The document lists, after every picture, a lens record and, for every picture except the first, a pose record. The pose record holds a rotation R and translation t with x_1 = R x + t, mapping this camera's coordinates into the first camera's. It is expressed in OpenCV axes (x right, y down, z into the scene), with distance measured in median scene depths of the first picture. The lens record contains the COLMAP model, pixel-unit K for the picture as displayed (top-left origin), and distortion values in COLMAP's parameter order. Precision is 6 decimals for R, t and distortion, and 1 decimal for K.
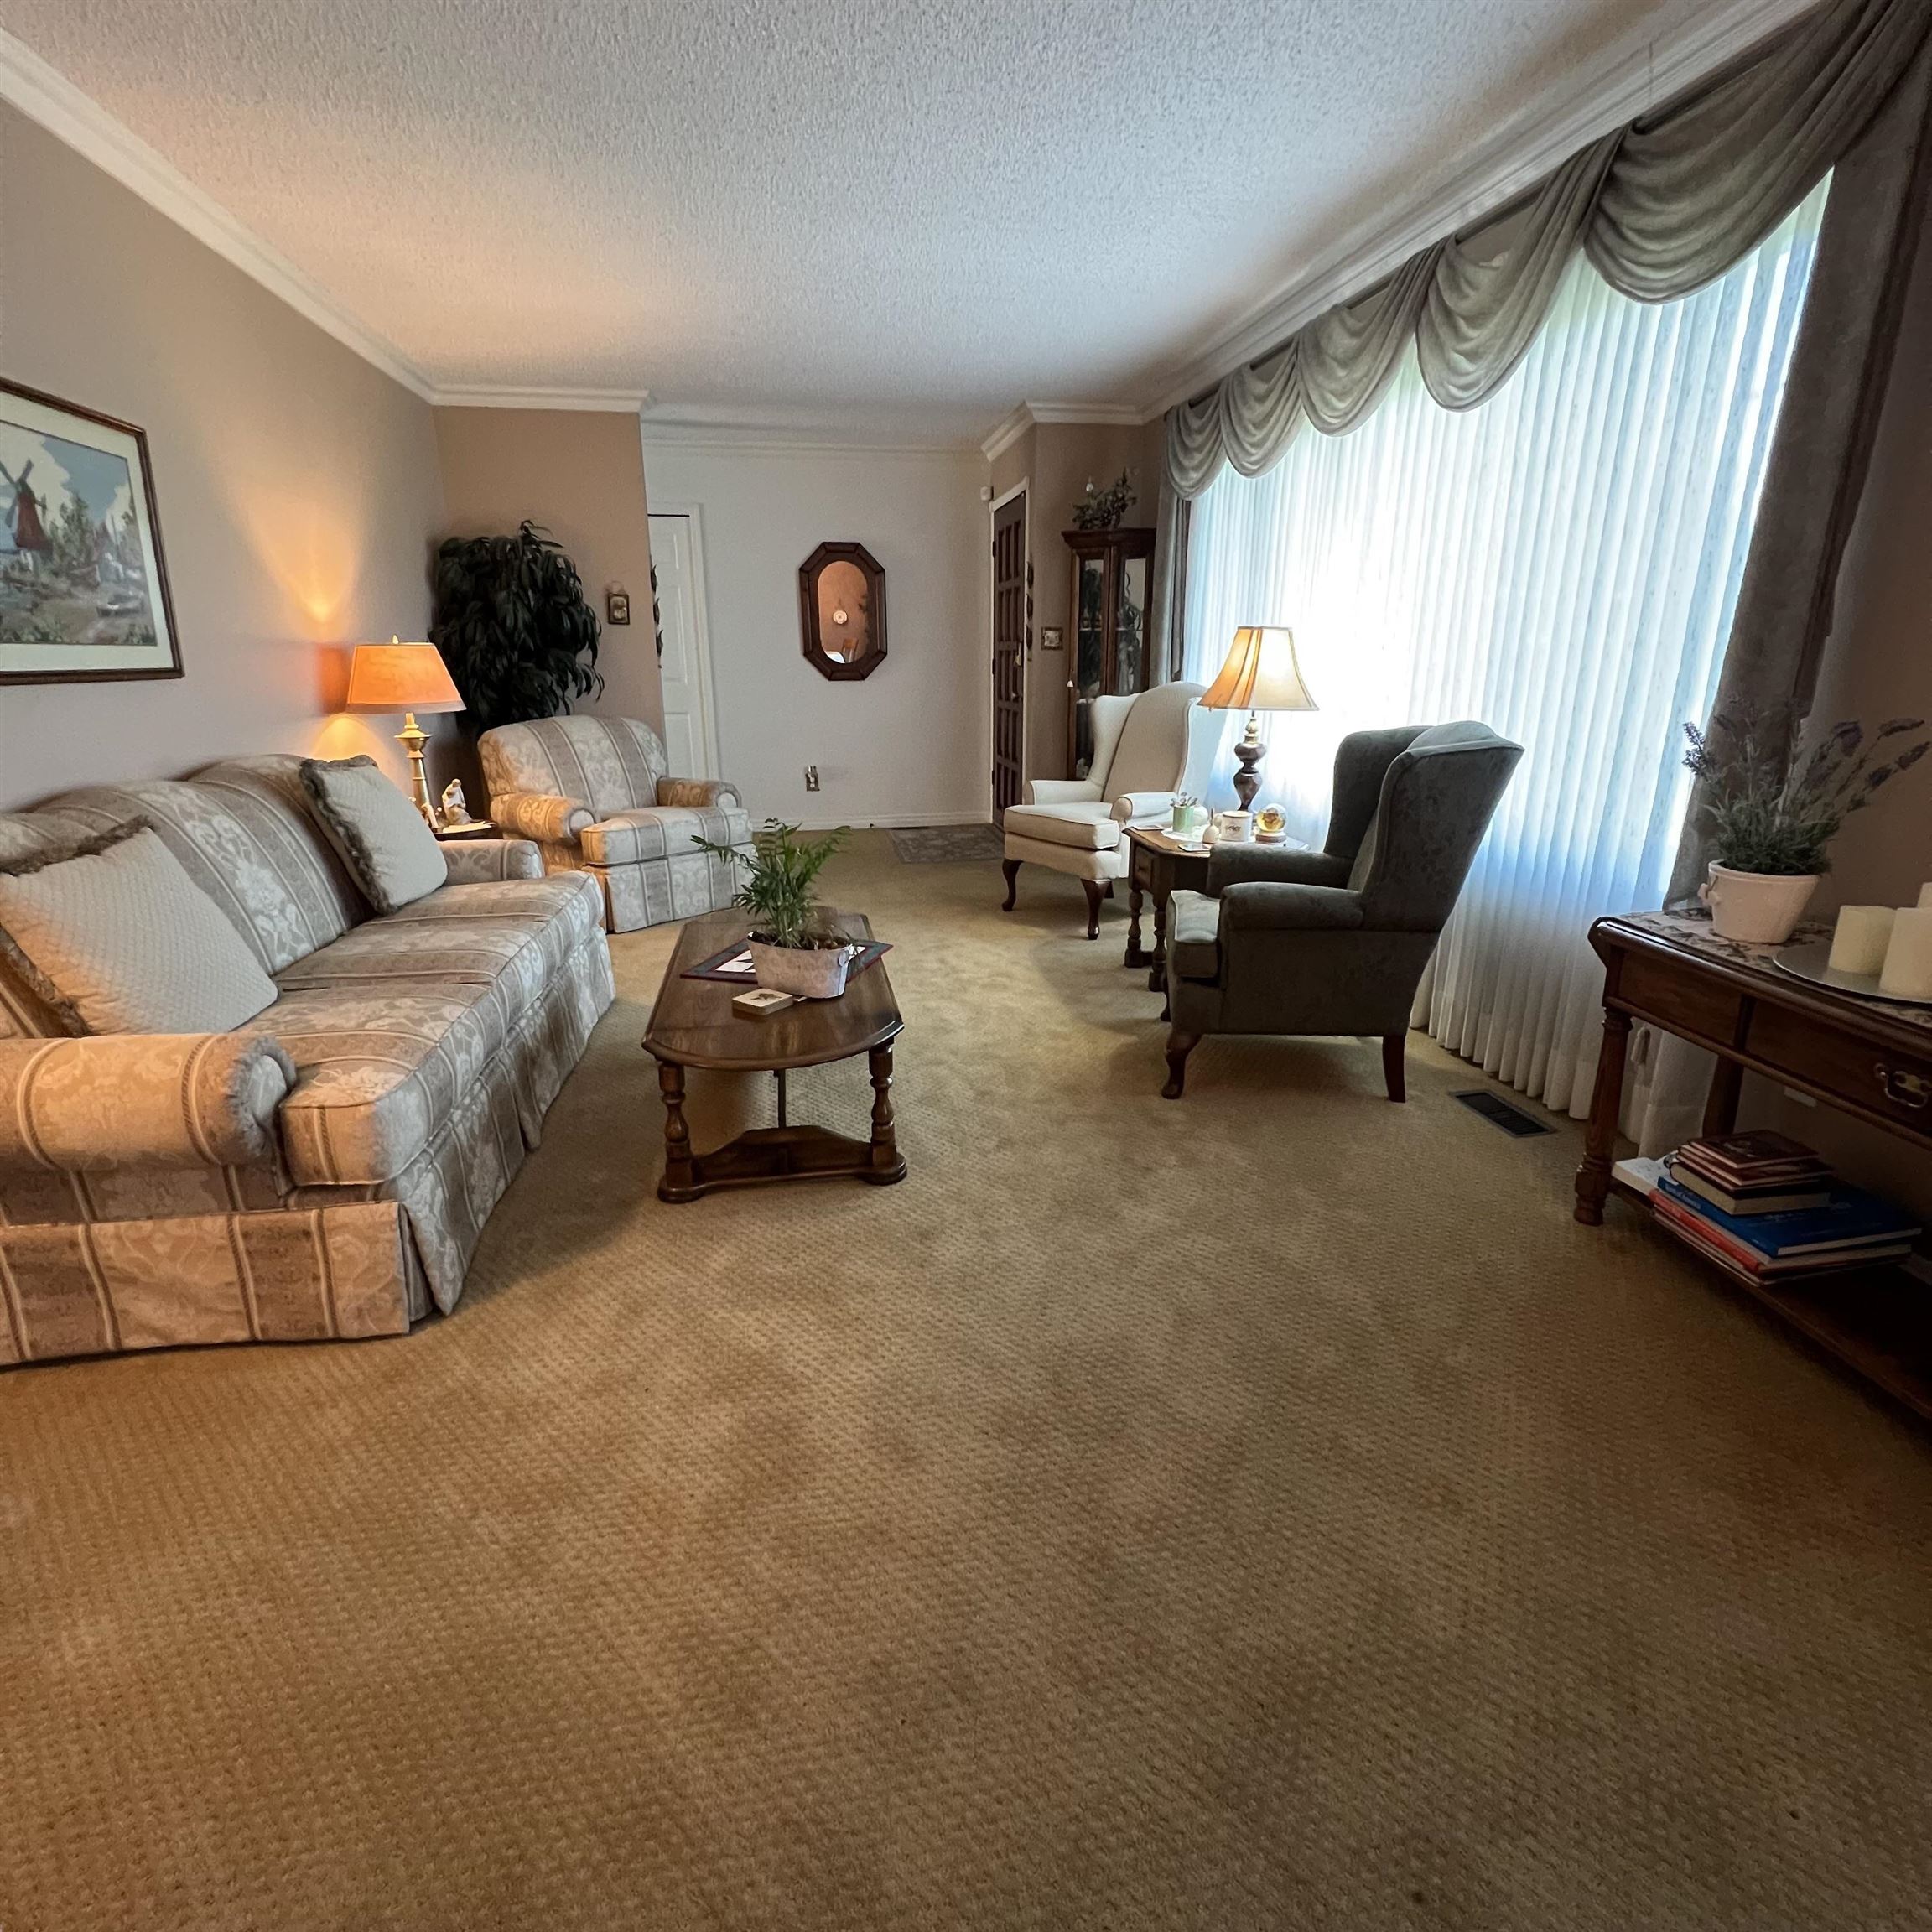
lens RADIAL K [[1032.2, 0, 966.3], [0, 1032.2, 964.0], [0, 0, 1]] dist [-0.001172, -0.000711]
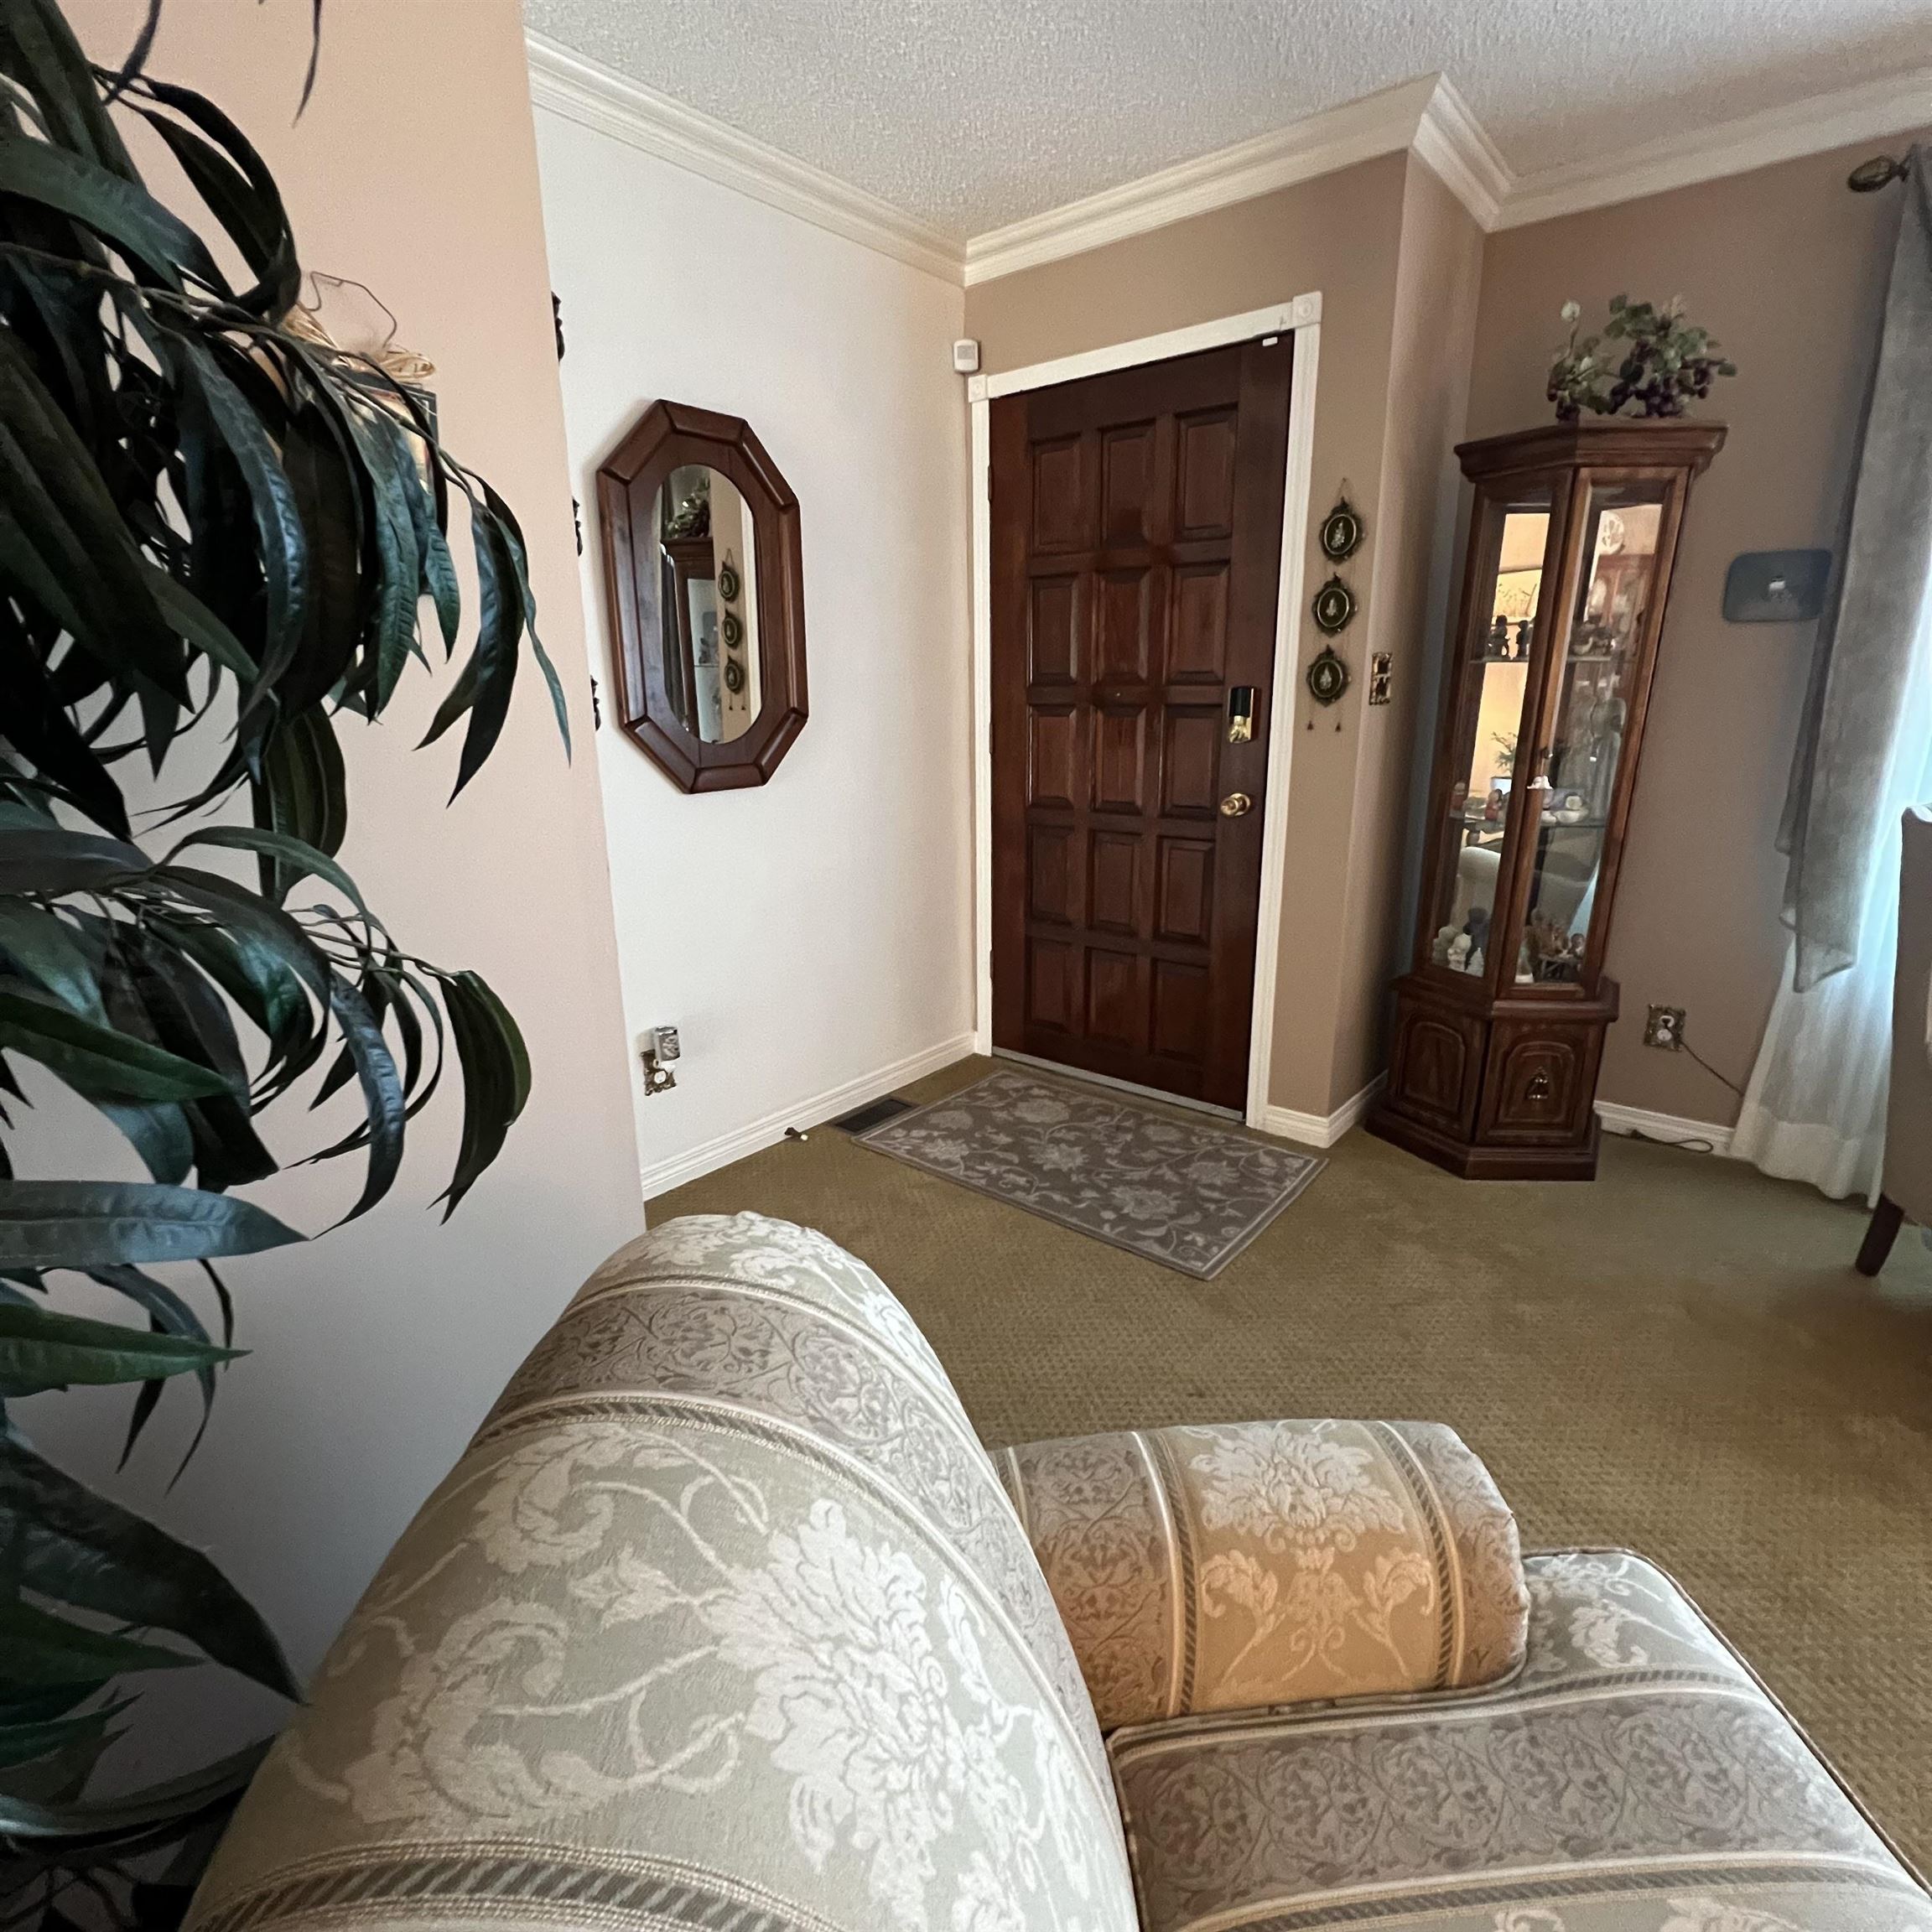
lens RADIAL K [[1032.2, 0, 965.7], [0, 1032.2, 965.5], [0, 0, 1]] dist [-0.001172, -0.000711]
pose [[0.751709, -0.175831, 0.635624, -0.303195], [0.202160, 0.978840, 0.031693, -0.207543], [-0.627746, 0.104673, 0.771348, 0.666014]]
